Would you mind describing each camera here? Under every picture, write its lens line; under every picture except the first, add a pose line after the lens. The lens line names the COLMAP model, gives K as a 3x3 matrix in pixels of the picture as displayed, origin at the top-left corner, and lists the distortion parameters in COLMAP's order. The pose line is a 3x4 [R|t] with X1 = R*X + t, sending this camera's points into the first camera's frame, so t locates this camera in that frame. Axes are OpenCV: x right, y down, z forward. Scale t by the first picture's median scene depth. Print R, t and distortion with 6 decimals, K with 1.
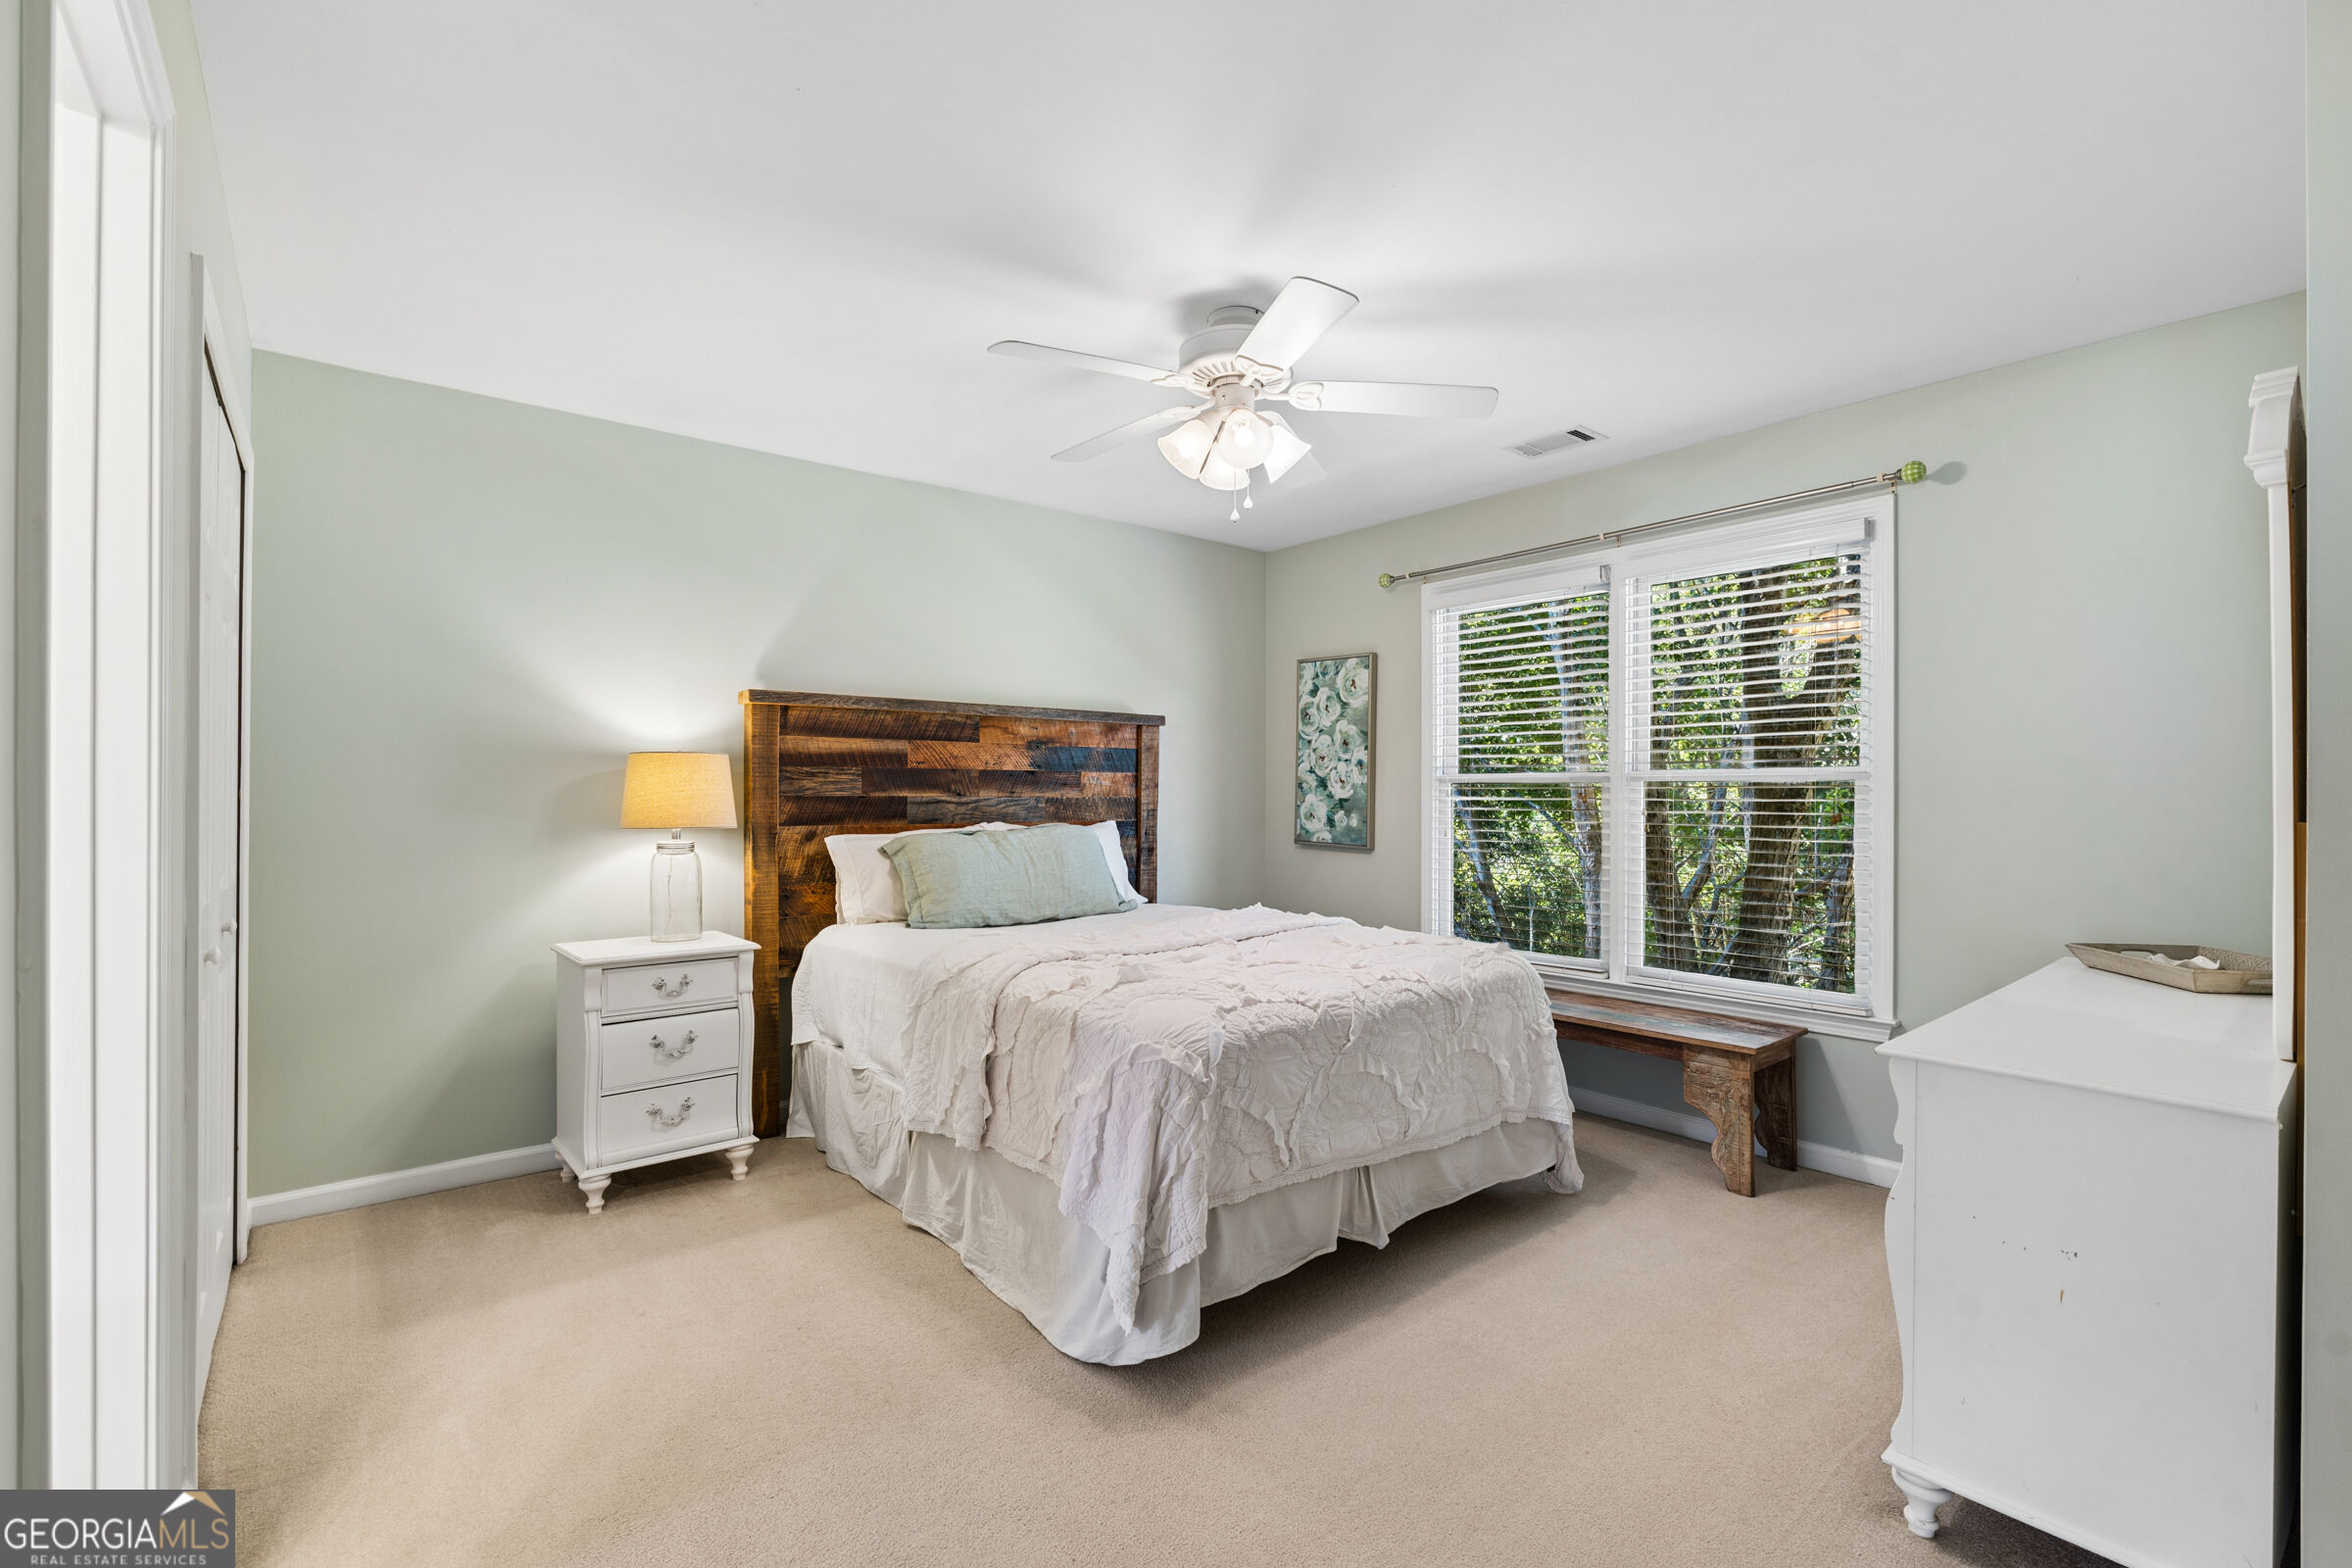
lens RADIAL K [[1036.4, 0, 1176.5], [0, 1036.4, 784.1], [0, 0, 1]] dist [-0.001038, -0.000083]
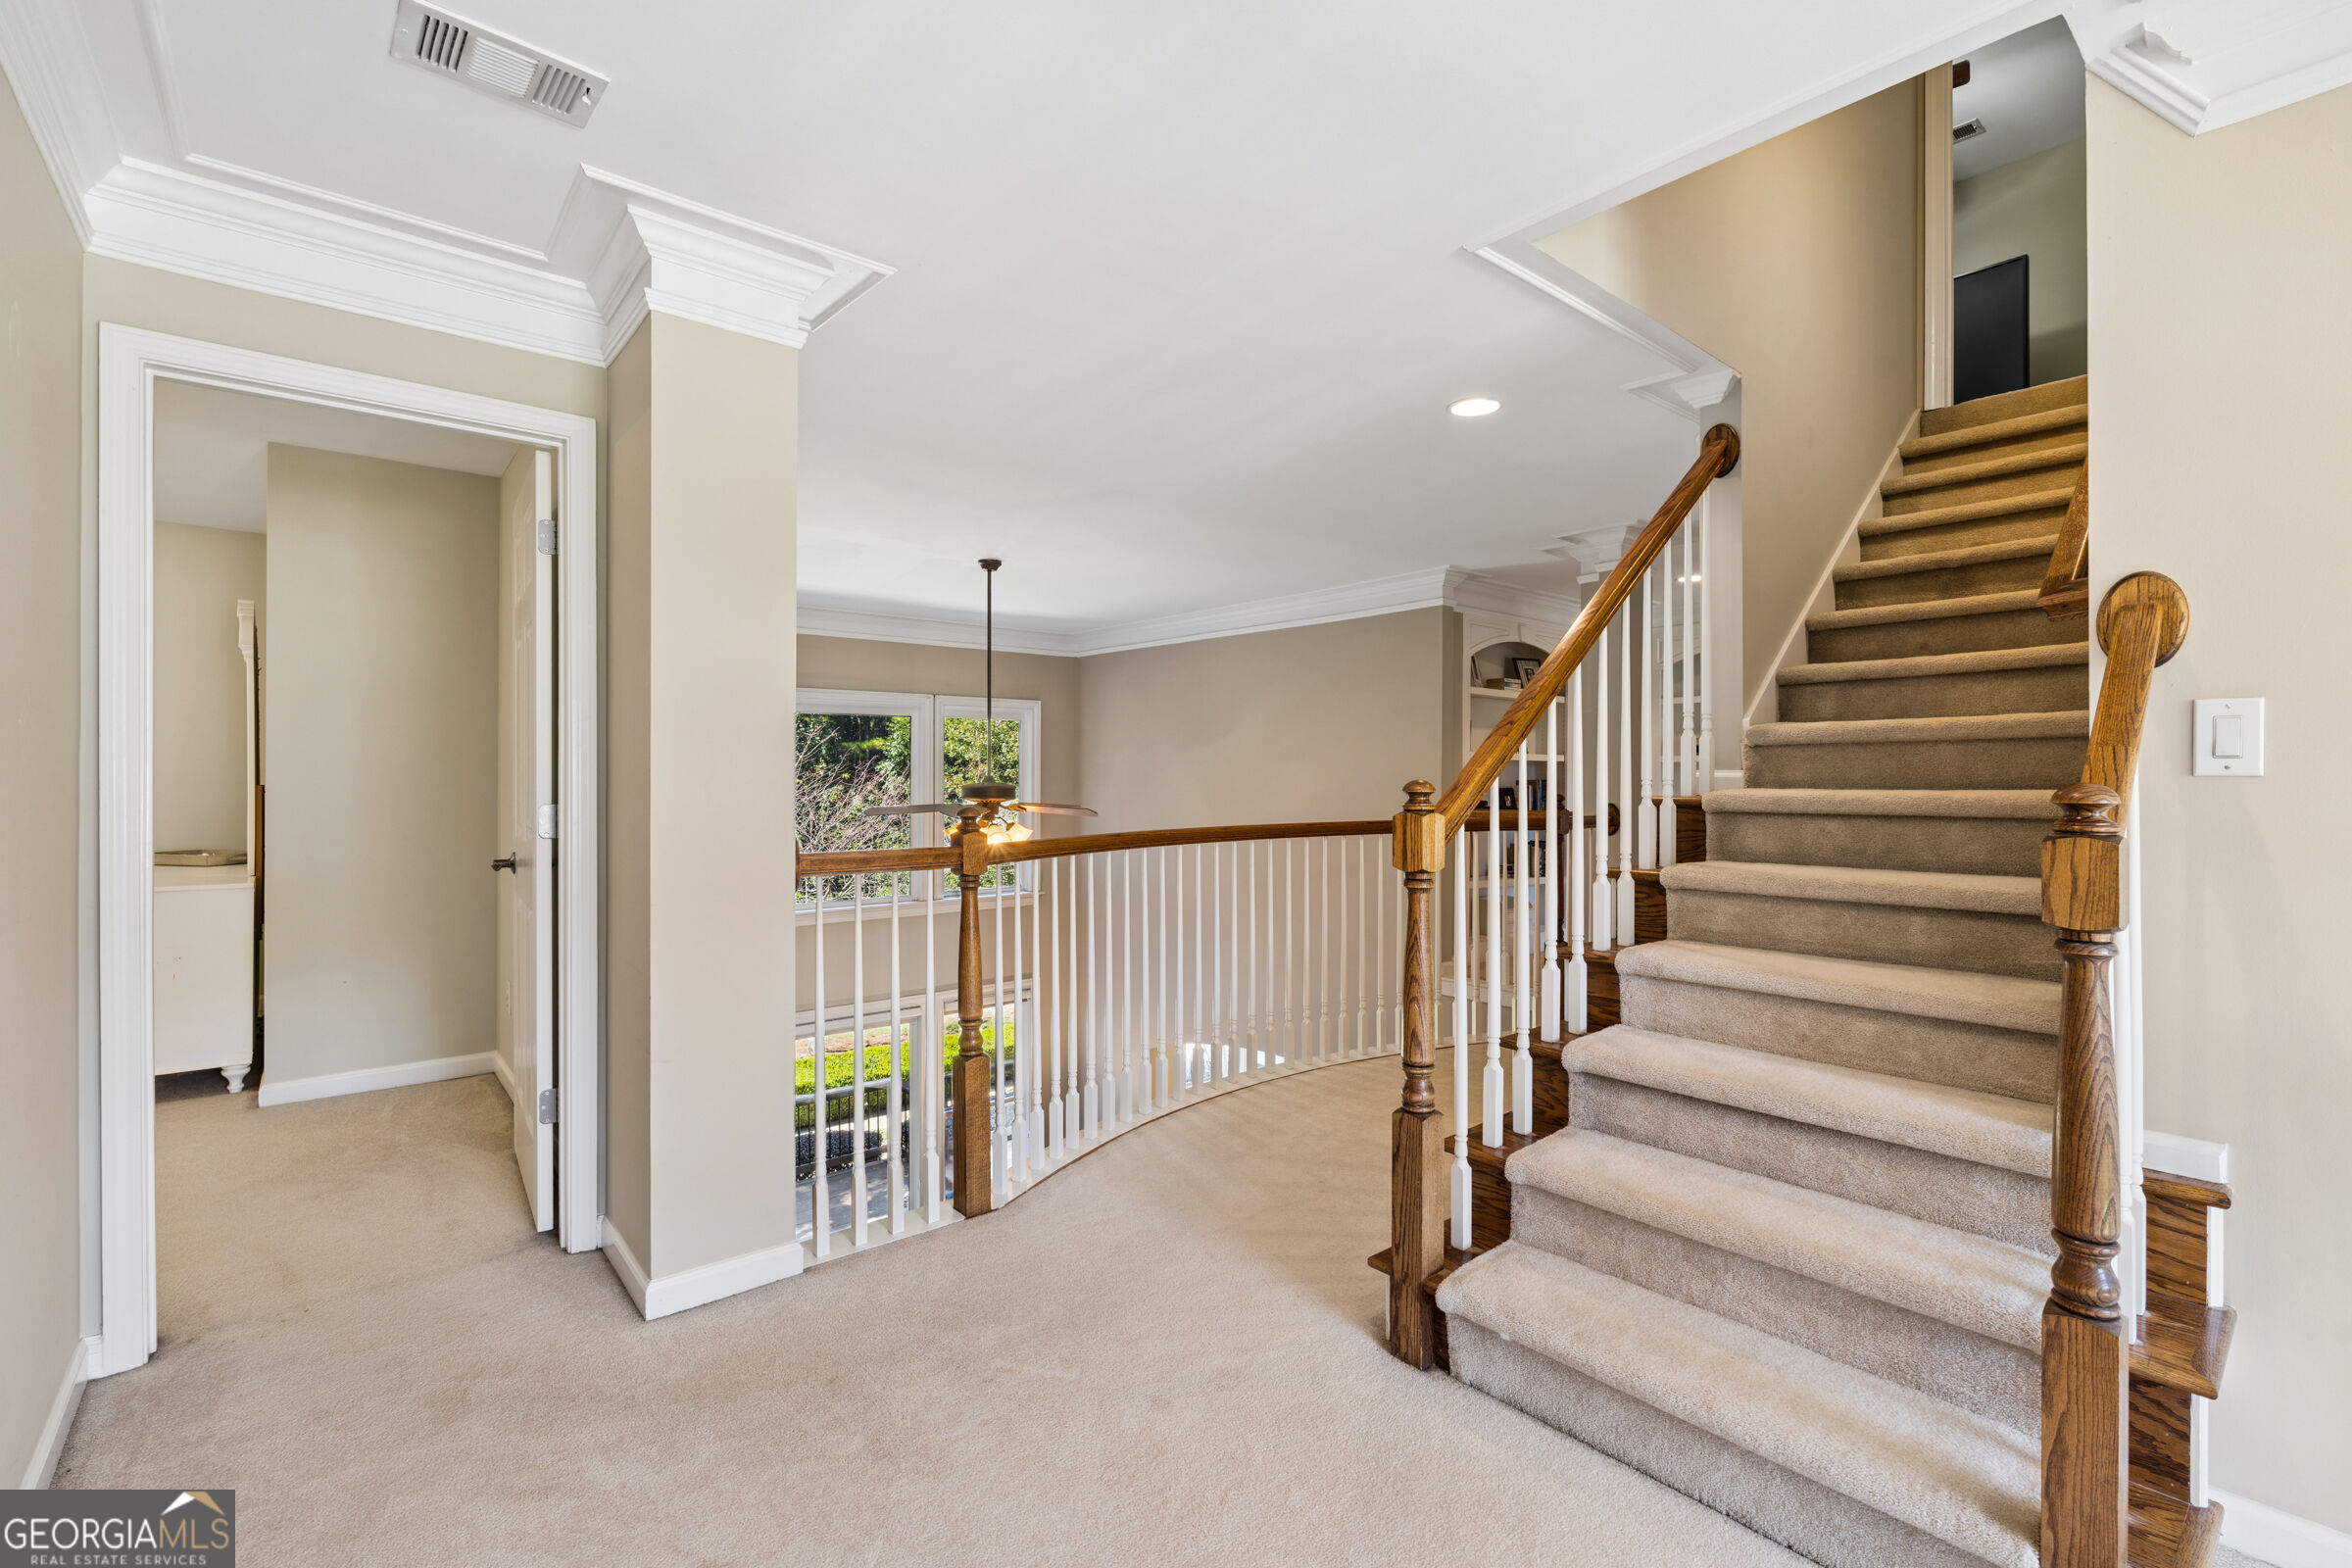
lens RADIAL K [[1036.4, 0, 1176.0], [0, 1036.4, 781.4], [0, 0, 1]] dist [-0.001038, -0.000083]
pose [[-0.010216, -0.000418, 0.999948, -1.412273], [-0.003092, 0.999995, 0.000387, 0.001325], [-0.999943, -0.003088, -0.010217, -1.171249]]
